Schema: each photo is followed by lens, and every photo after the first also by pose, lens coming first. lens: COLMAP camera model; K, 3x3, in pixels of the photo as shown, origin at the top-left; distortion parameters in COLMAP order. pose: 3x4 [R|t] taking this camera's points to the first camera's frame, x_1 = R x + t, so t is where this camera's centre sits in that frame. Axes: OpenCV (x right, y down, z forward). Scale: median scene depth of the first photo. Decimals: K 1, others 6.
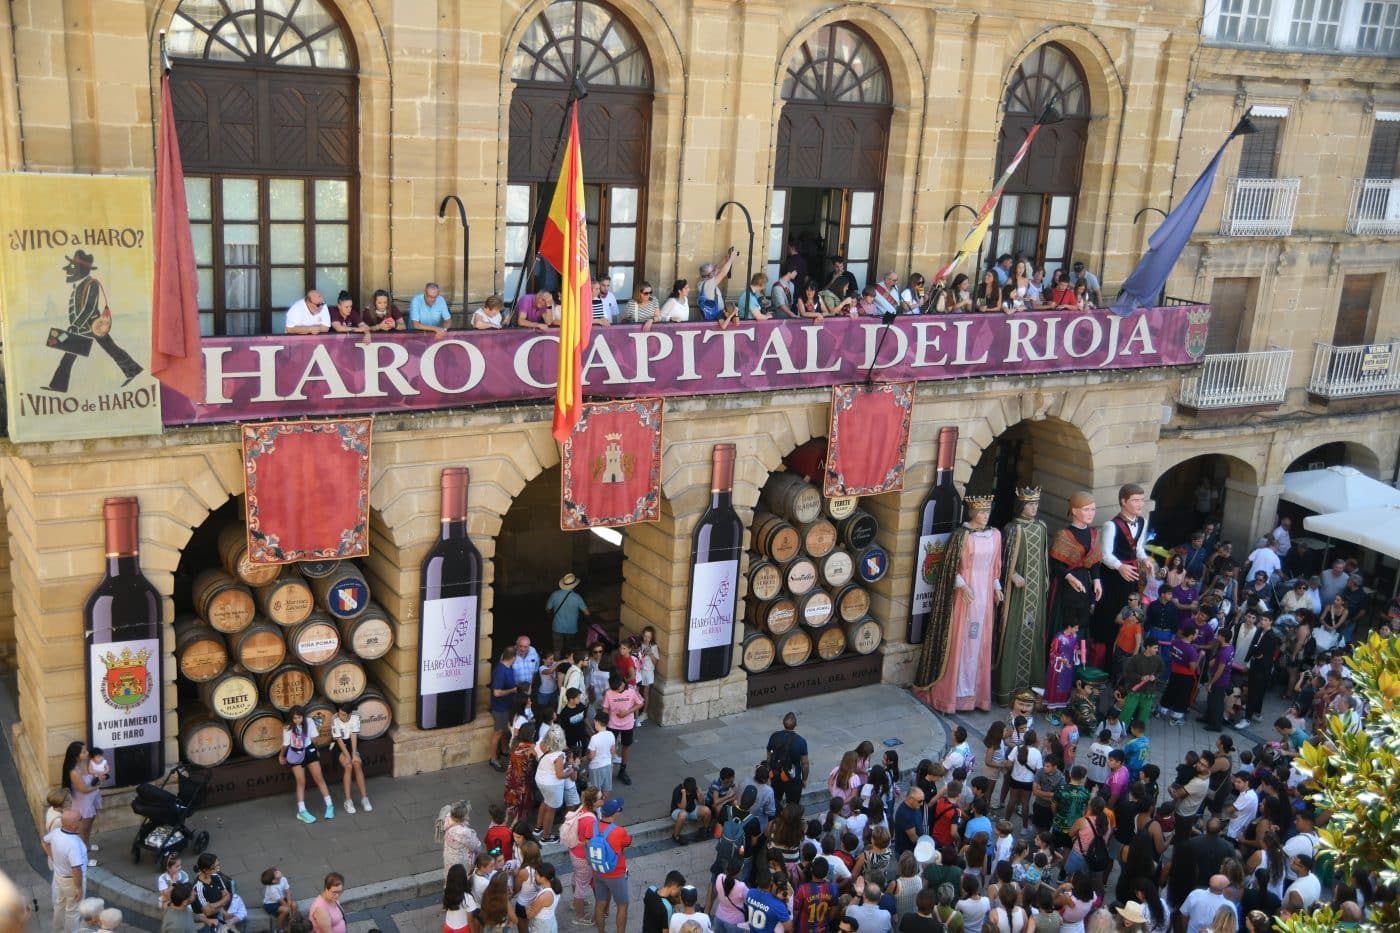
lens RADIAL K [[1479.2, 0, 692.2], [0, 1479.2, 486.8], [0, 0, 1]] dist [-0.016129, 0.236384]
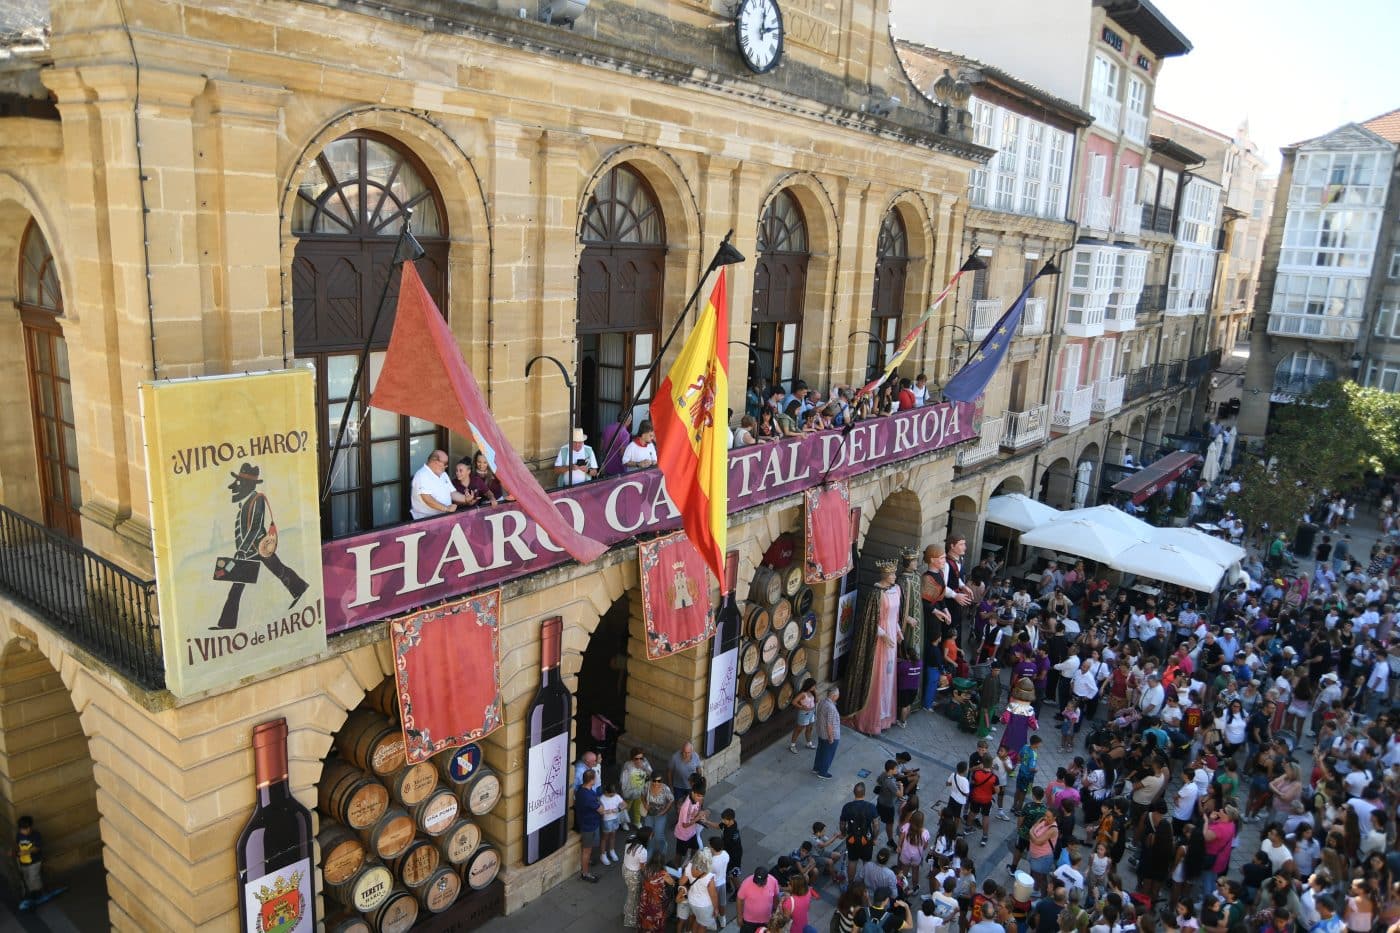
lens RADIAL K [[1011.9, 0, 694.0], [0, 1011.9, 486.0], [0, 0, 1]] dist [-0.118115, 0.109156]
pose [[0.931901, -0.097638, 0.349324, -0.320619], [0.097546, 0.995070, 0.017901, -0.113064], [-0.349350, 0.017393, 0.936831, 0.326767]]
